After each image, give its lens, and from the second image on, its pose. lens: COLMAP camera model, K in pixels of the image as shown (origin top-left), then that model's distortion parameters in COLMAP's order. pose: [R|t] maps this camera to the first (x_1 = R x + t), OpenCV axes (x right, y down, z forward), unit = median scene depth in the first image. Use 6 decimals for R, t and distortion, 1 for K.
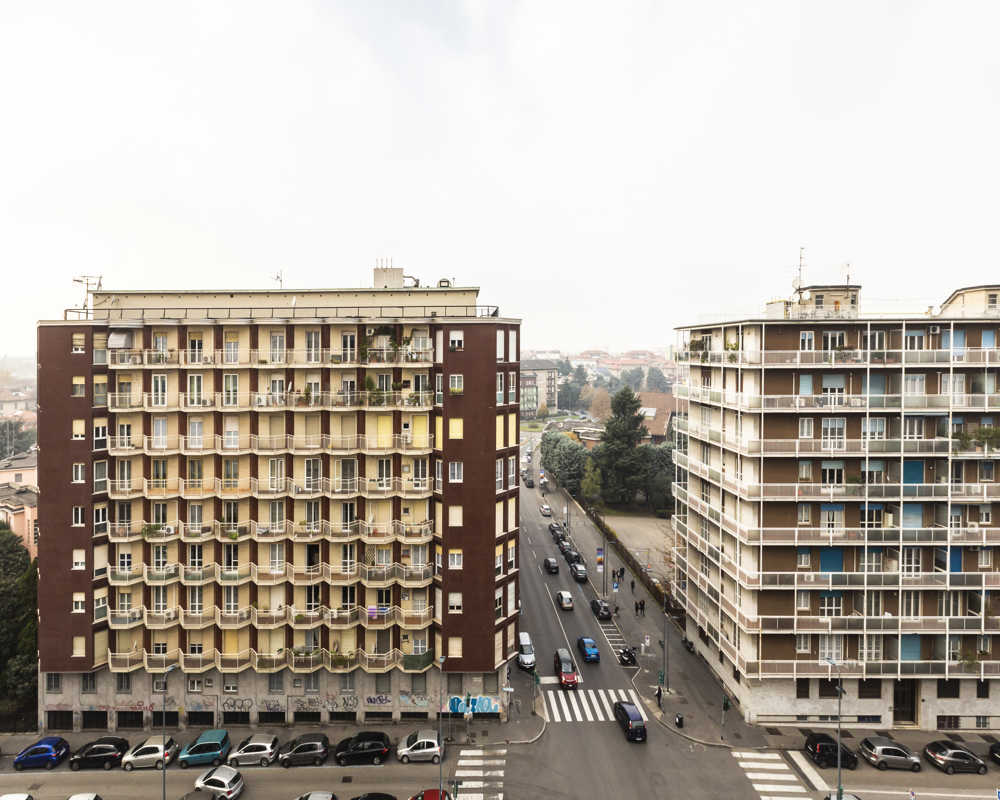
lens RADIAL K [[473.0, 0, 529.0], [0, 473.0, 355.7], [0, 0, 1]] dist [0.002366, -0.002355]
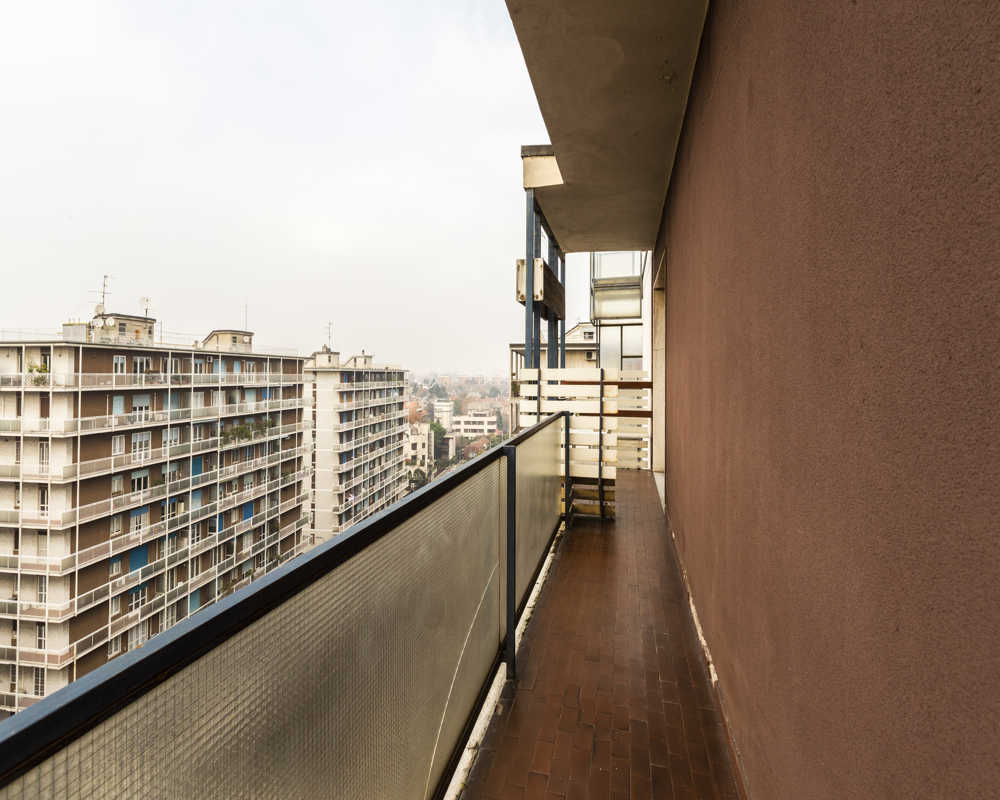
lens RADIAL K [[473.0, 0, 497.2], [0, 473.0, 372.1], [0, 0, 1]] dist [0.002366, -0.002355]
pose [[0.122715, 0.011461, 0.992376, -0.392296], [0.002513, 0.999927, -0.011859, 0.000600], [-0.992439, 0.003949, 0.122677, 0.004641]]
